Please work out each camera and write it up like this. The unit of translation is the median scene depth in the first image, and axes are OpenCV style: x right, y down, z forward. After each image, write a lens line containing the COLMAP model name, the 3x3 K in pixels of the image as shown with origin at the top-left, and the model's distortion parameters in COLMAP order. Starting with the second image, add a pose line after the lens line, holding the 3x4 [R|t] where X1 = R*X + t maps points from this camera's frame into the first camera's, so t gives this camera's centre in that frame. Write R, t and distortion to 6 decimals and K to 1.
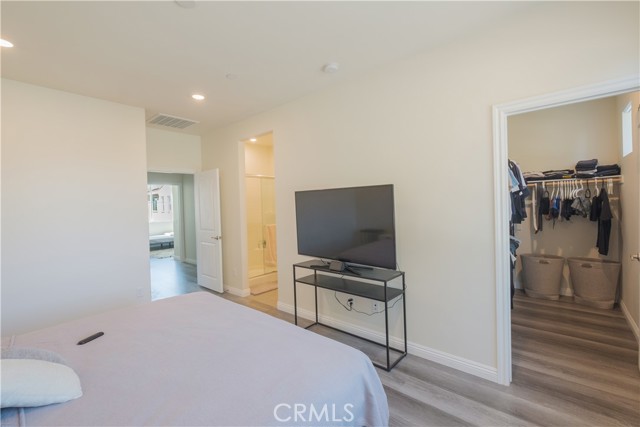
lens RADIAL K [[282.6, 0, 317.6], [0, 282.6, 209.1], [0, 0, 1]] dist [-0.002394, 0.000285]
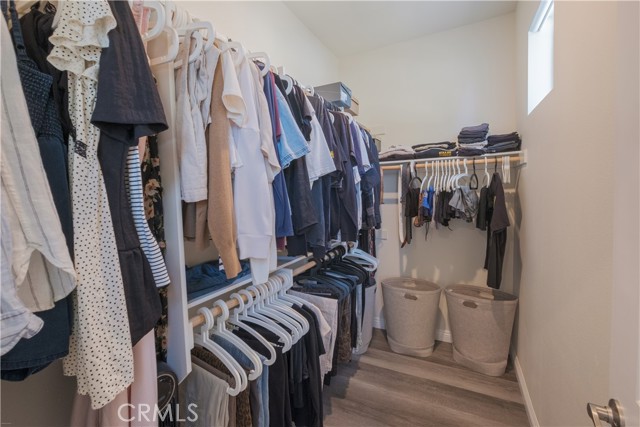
lens RADIAL K [[282.6, 0, 317.6], [0, 282.6, 209.1], [0, 0, 1]] dist [-0.002394, 0.000285]
pose [[0.970739, -0.008758, 0.239976, 0.491889], [0.000572, 0.999416, 0.034160, -0.018831], [-0.240136, -0.033023, 0.970178, 0.497155]]
